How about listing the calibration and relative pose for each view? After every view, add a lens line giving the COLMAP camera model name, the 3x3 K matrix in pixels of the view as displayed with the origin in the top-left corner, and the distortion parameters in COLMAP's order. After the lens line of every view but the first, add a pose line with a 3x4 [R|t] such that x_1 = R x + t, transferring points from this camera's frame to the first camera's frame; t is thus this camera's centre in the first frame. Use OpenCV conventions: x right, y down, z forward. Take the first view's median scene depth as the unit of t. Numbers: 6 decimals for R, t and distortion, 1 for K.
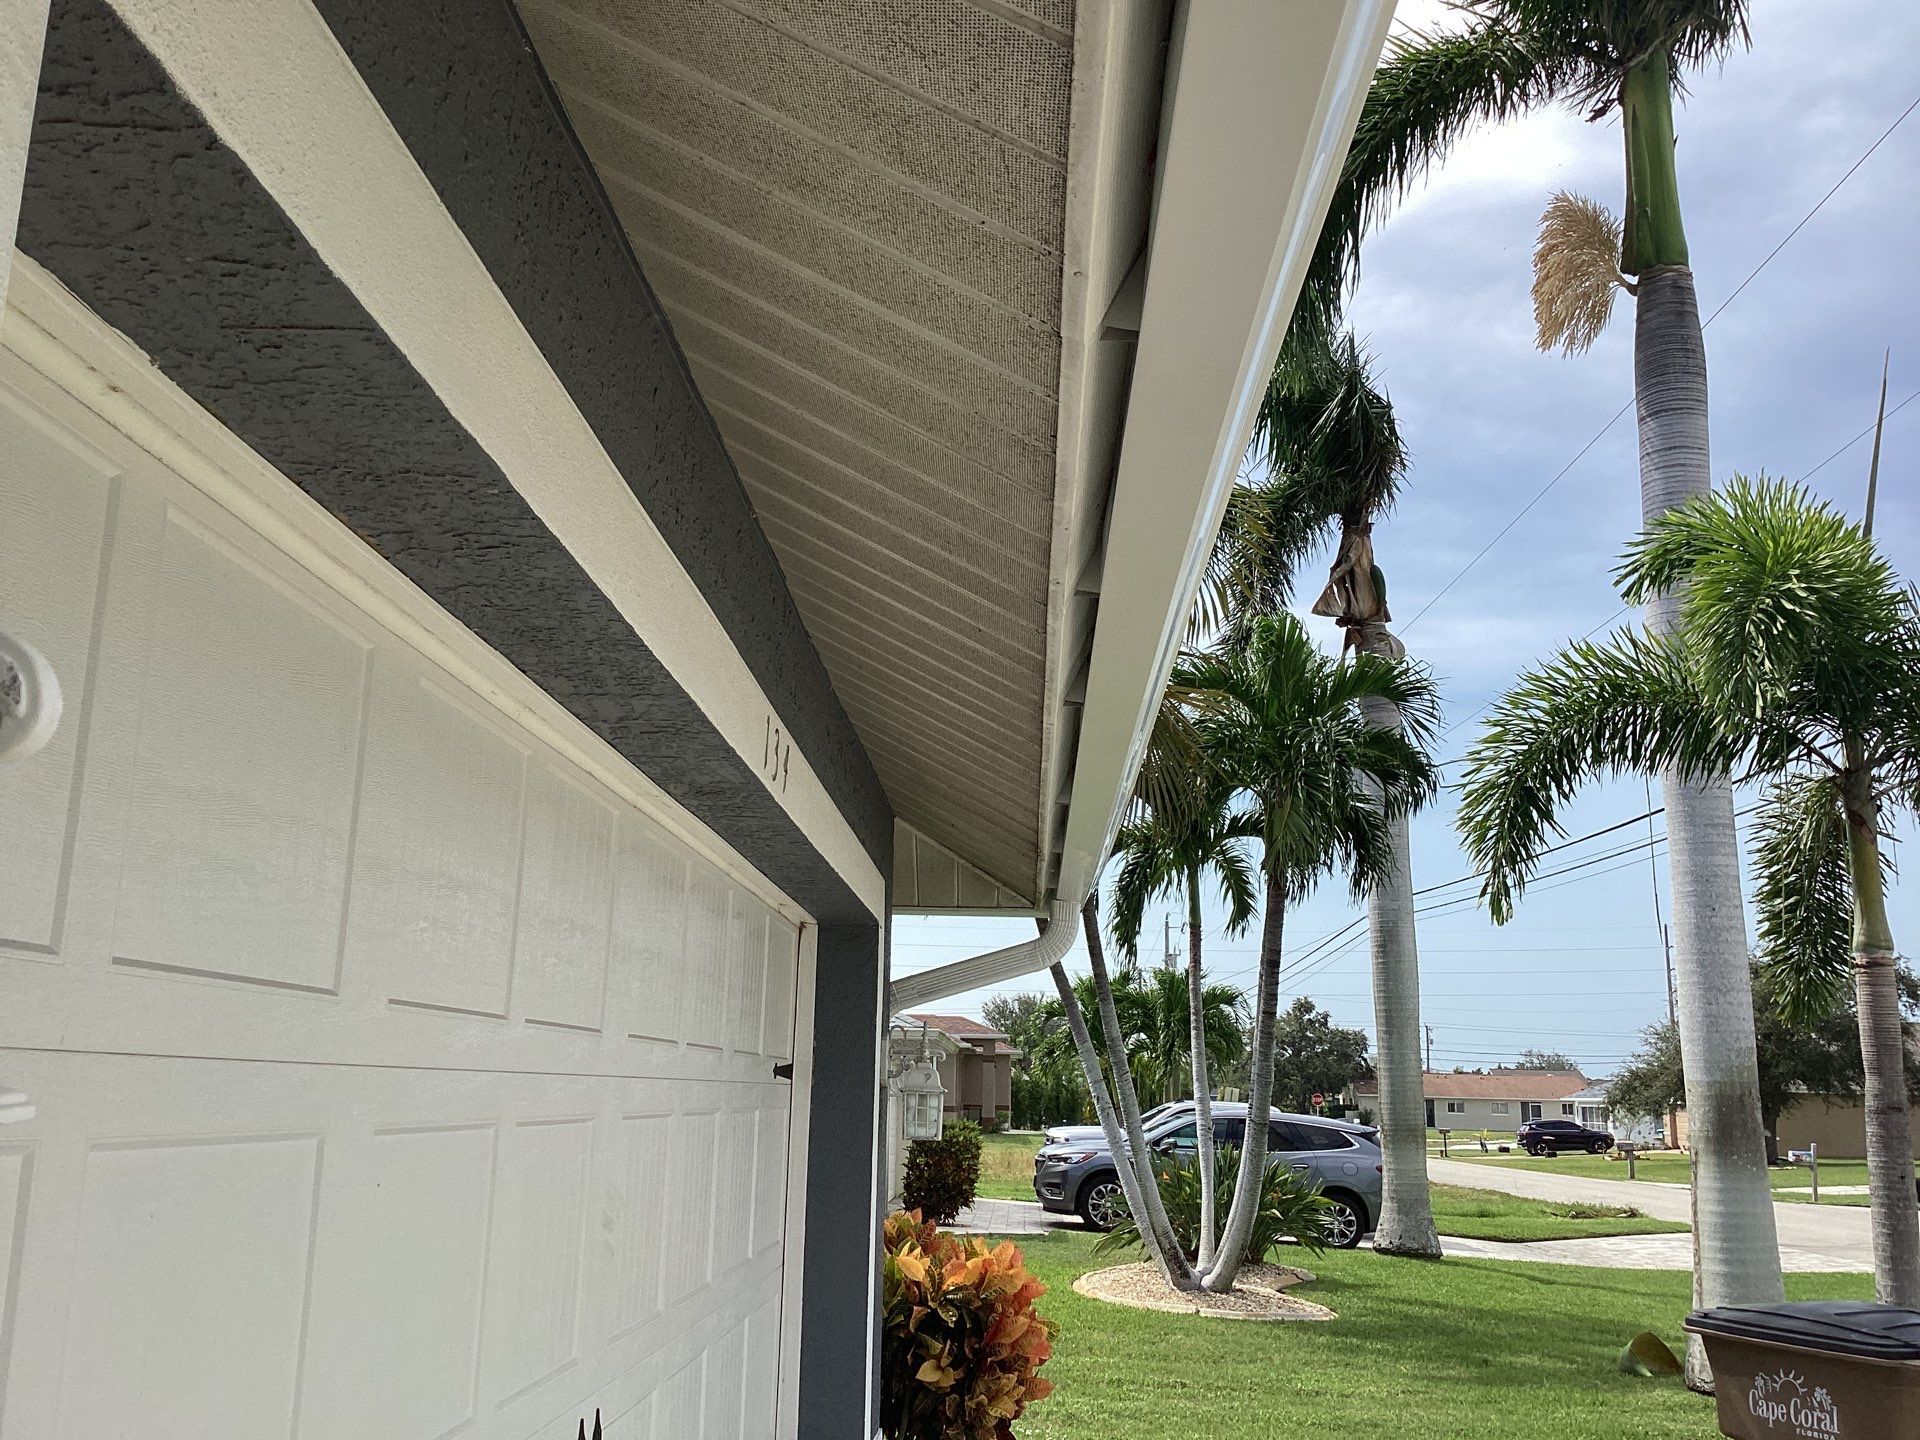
lens RADIAL K [[1700.6, 0, 960.0], [0, 1700.6, 720.0], [0, 0, 1]] dist [0.139439, -0.263413]
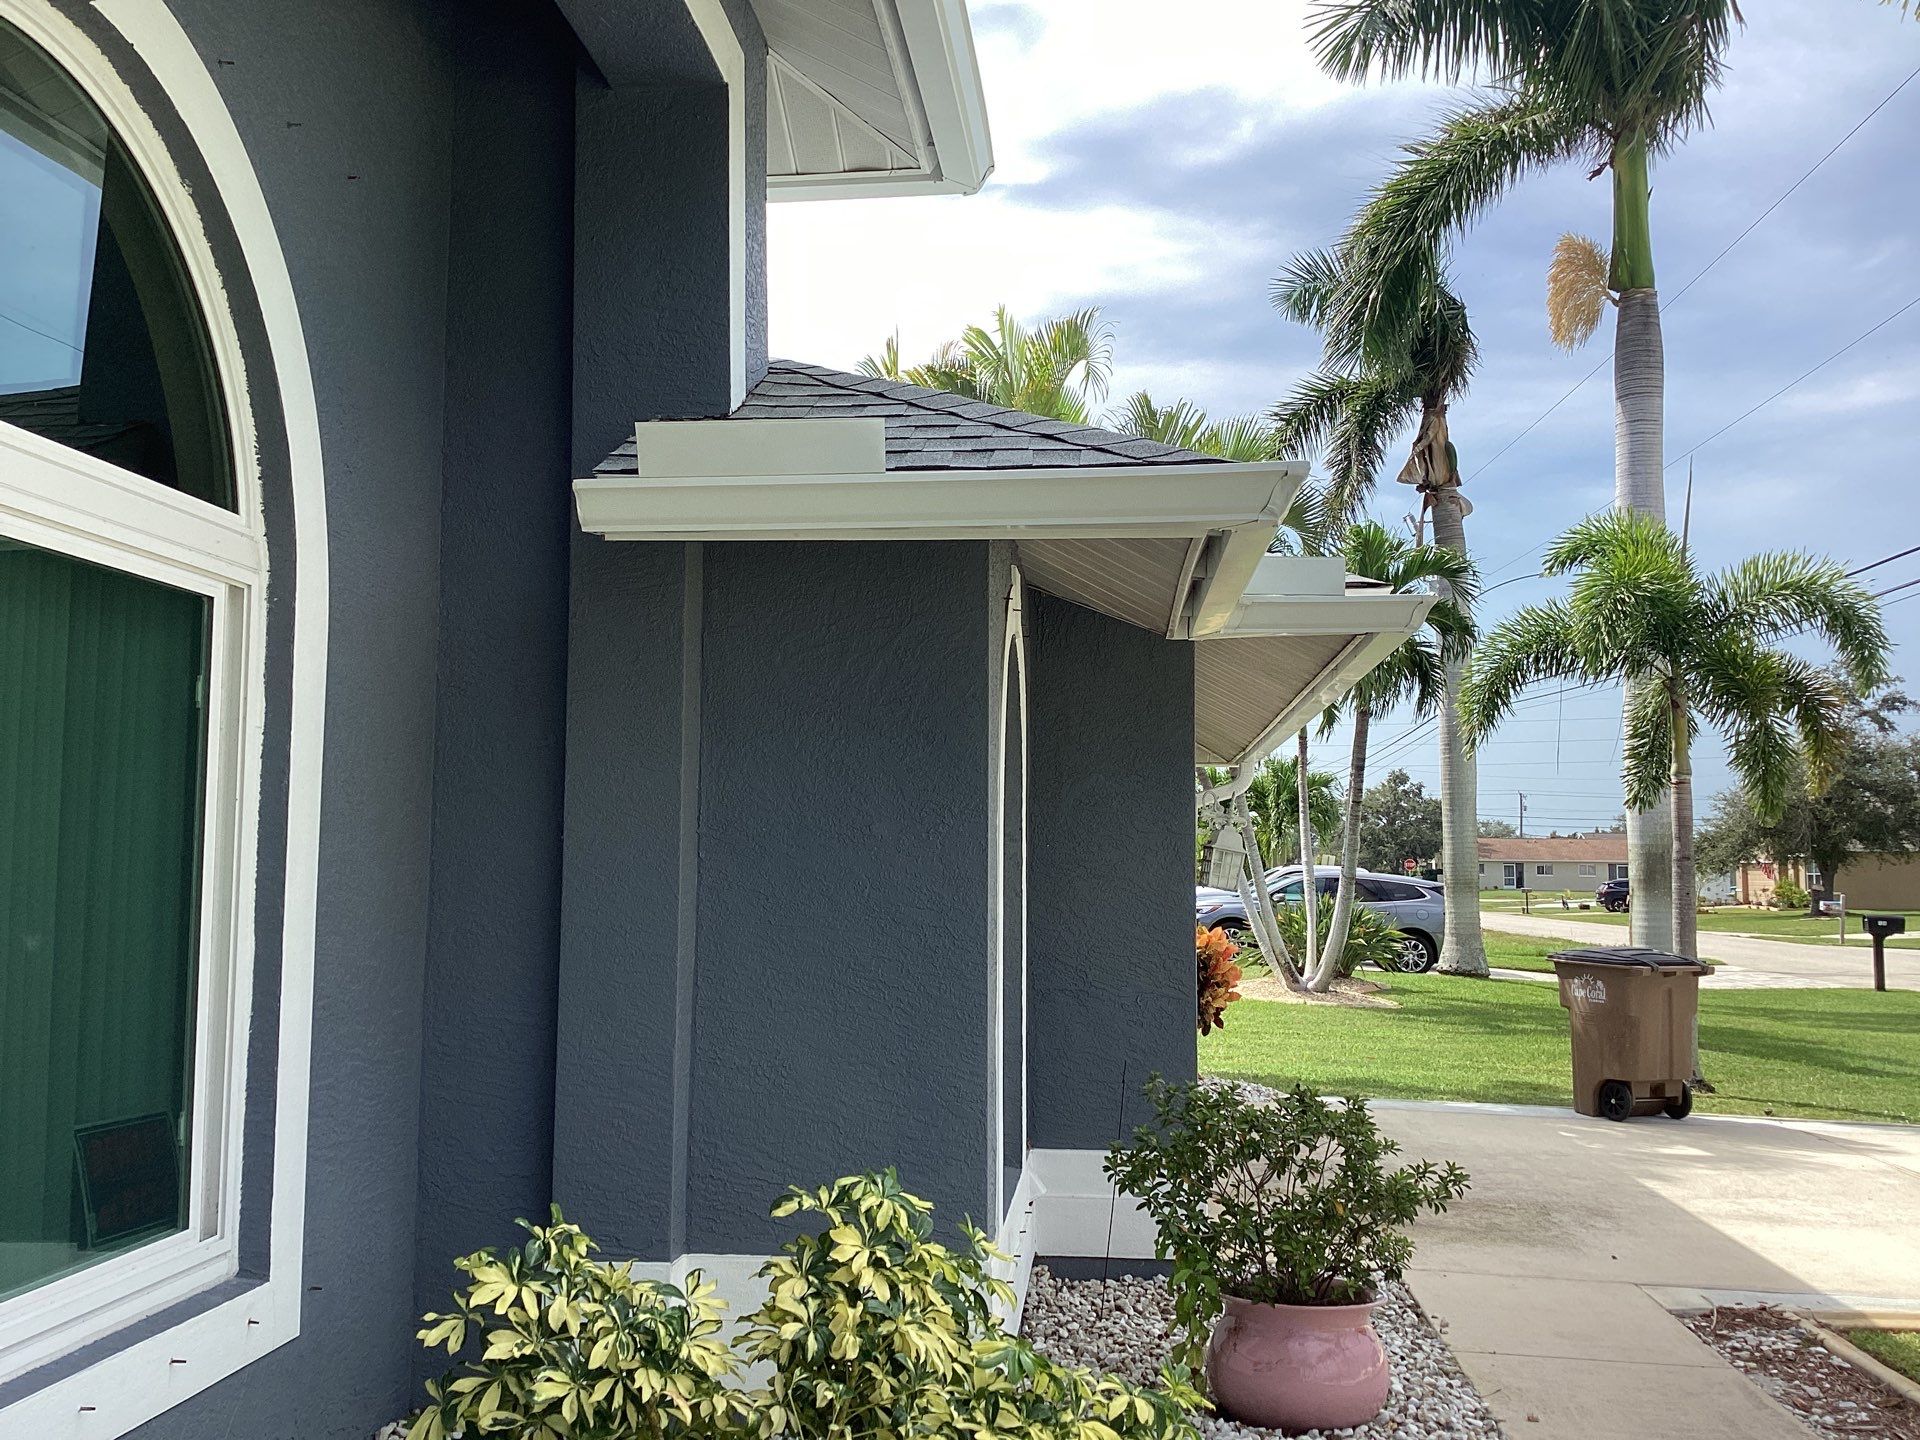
lens RADIAL K [[1659.3, 0, 965.4], [0, 1659.3, 715.9], [0, 0, 1]] dist [0.104418, -0.210172]
pose [[0.998156, -0.016297, -0.058478, -0.042178], [0.023505, 0.991907, 0.124772, -0.054790], [0.055972, -0.125916, 0.990461, -0.259985]]
